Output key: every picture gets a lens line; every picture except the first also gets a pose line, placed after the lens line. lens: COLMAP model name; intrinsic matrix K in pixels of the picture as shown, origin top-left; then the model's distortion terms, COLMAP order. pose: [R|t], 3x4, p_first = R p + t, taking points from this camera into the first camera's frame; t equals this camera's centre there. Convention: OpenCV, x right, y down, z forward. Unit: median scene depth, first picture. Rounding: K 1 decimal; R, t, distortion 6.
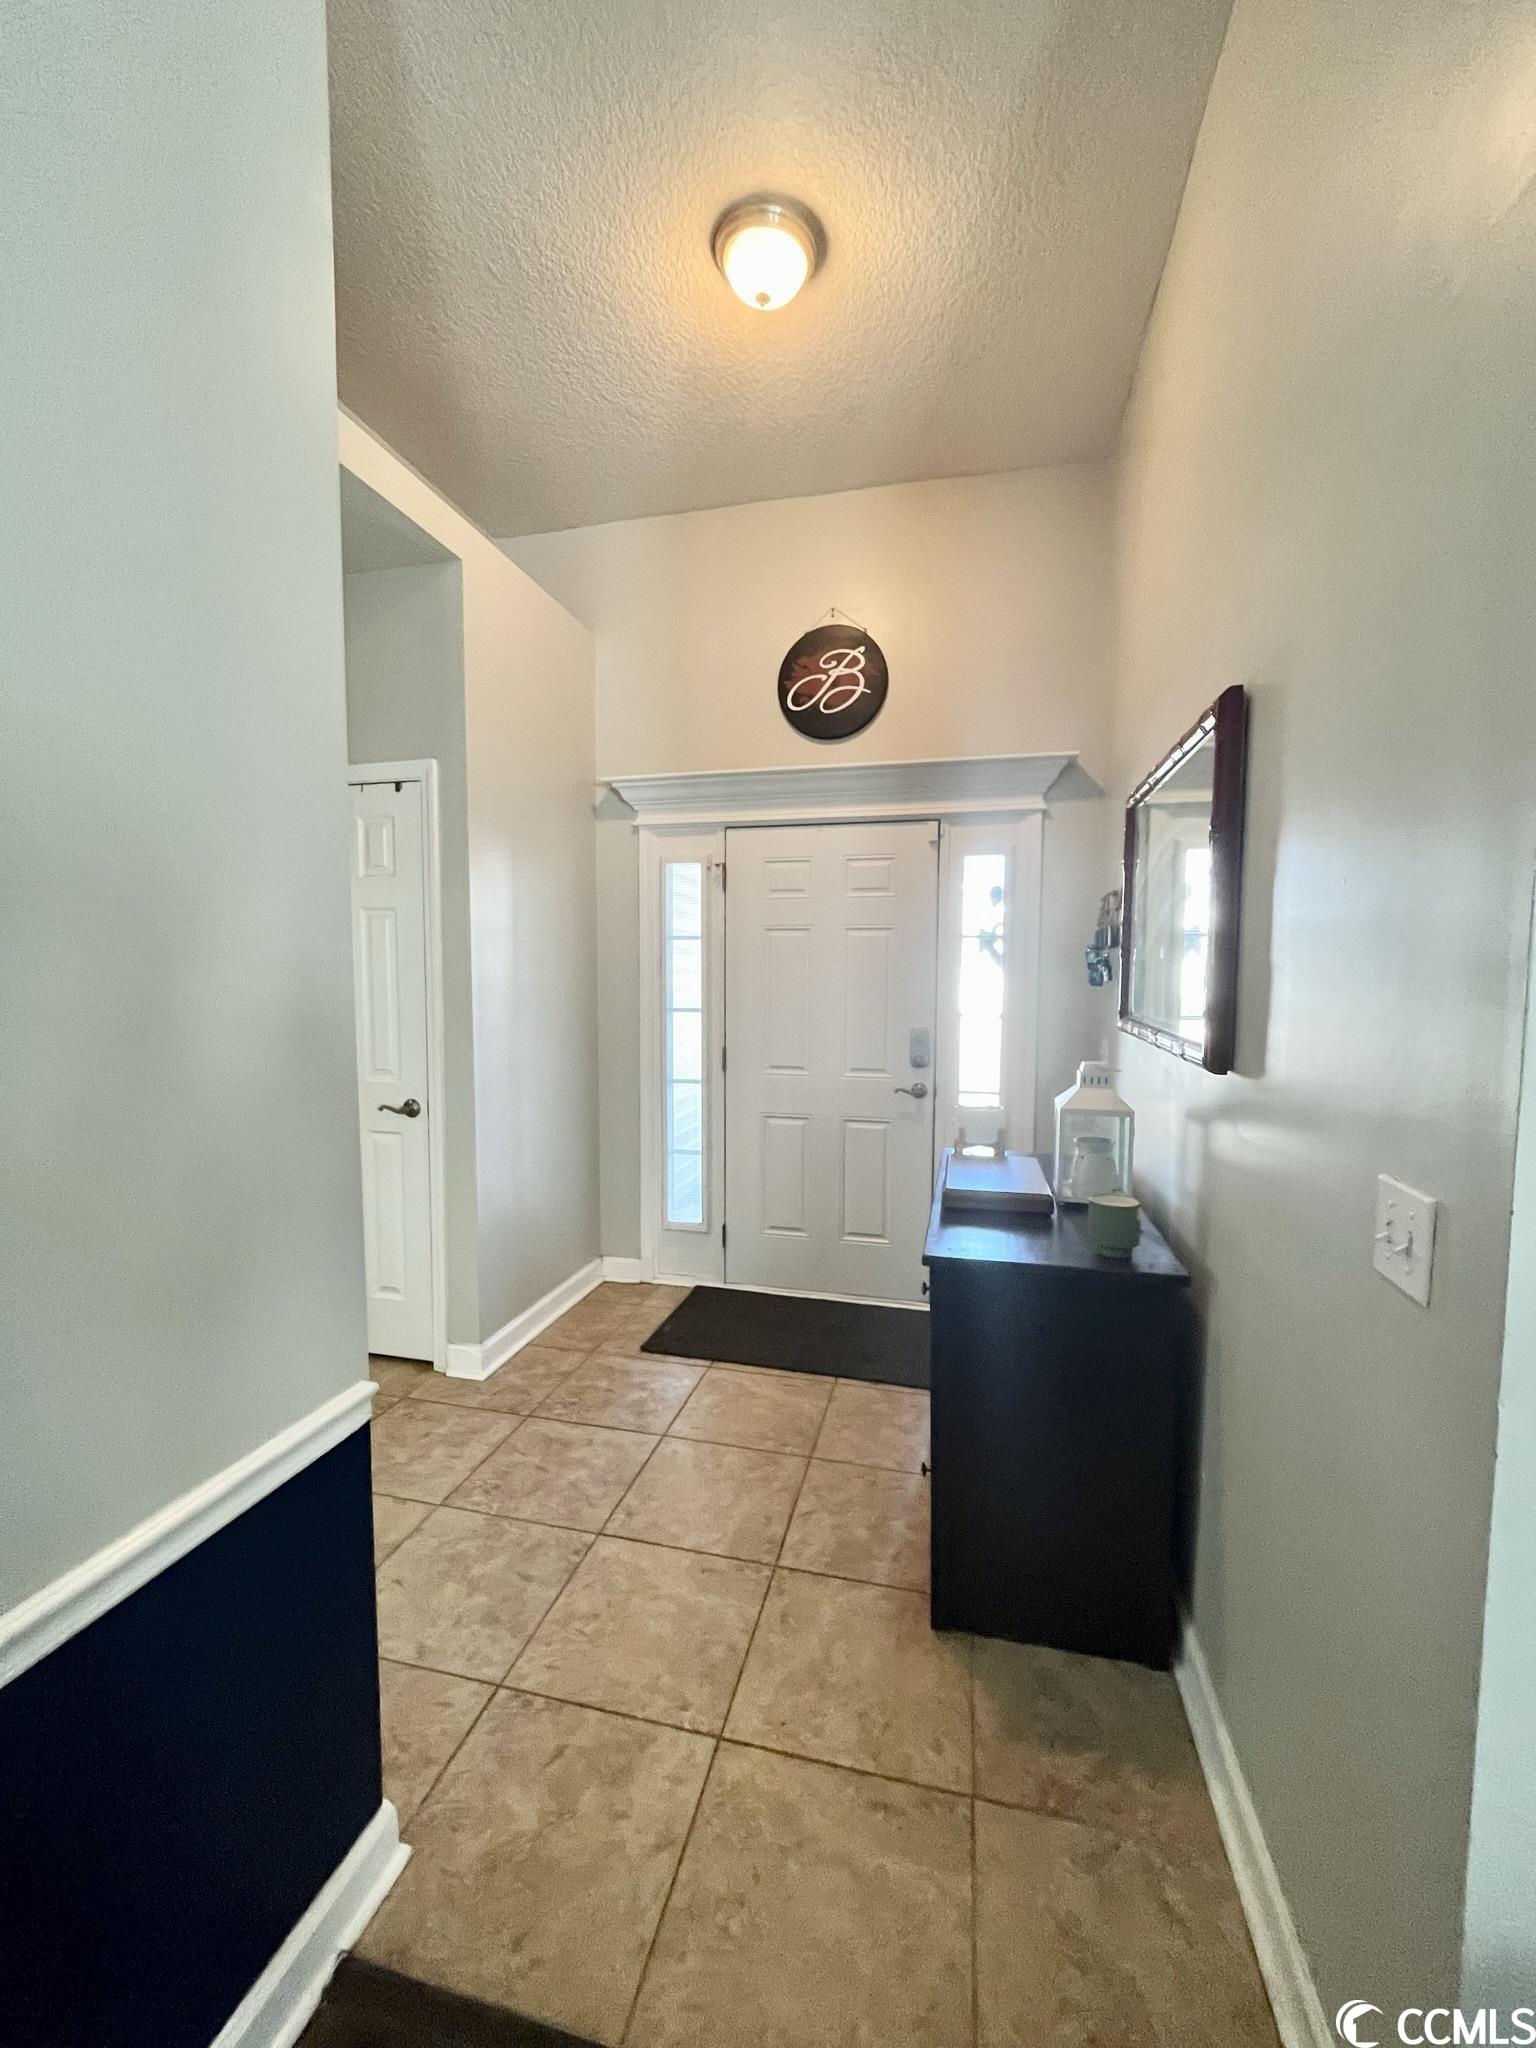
lens RADIAL K [[826.3, 0, 768.1], [0, 826.3, 1027.2], [0, 0, 1]] dist [-0.003195, 0.000237]
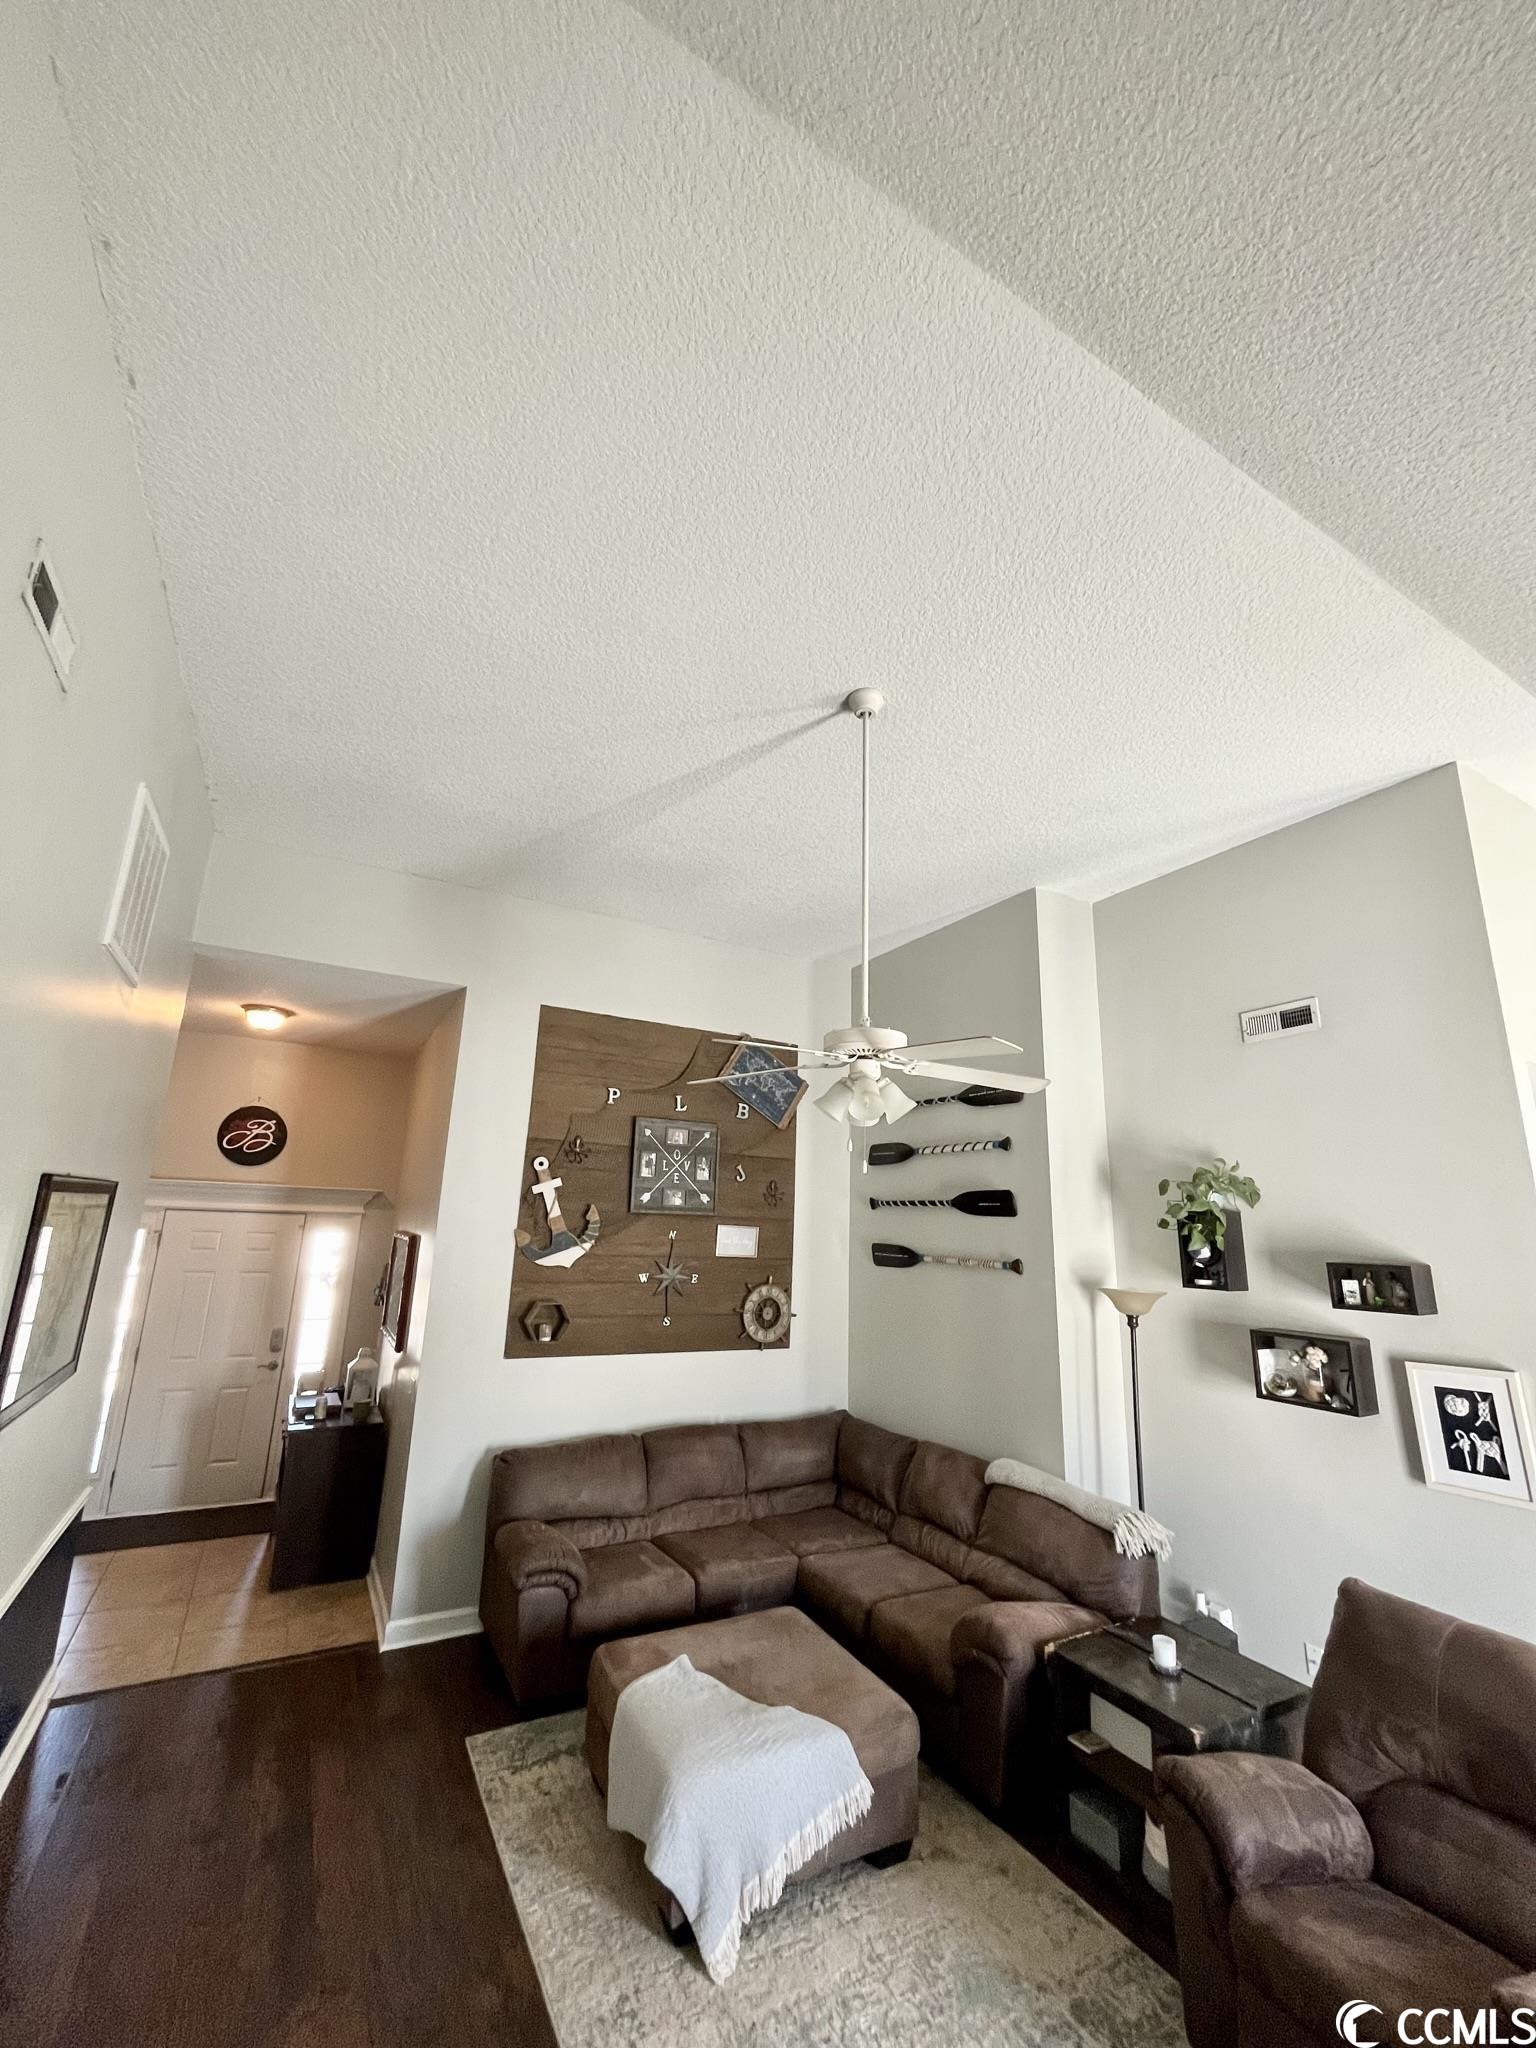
lens RADIAL K [[826.3, 0, 768.1], [0, 826.3, 1027.2], [0, 0, 1]] dist [-0.003195, 0.000237]
pose [[0.730856, 0.175445, 0.659597, -0.351336], [0.020280, 0.960389, -0.277923, -0.111517], [-0.682230, 0.216498, 0.698349, -1.172099]]
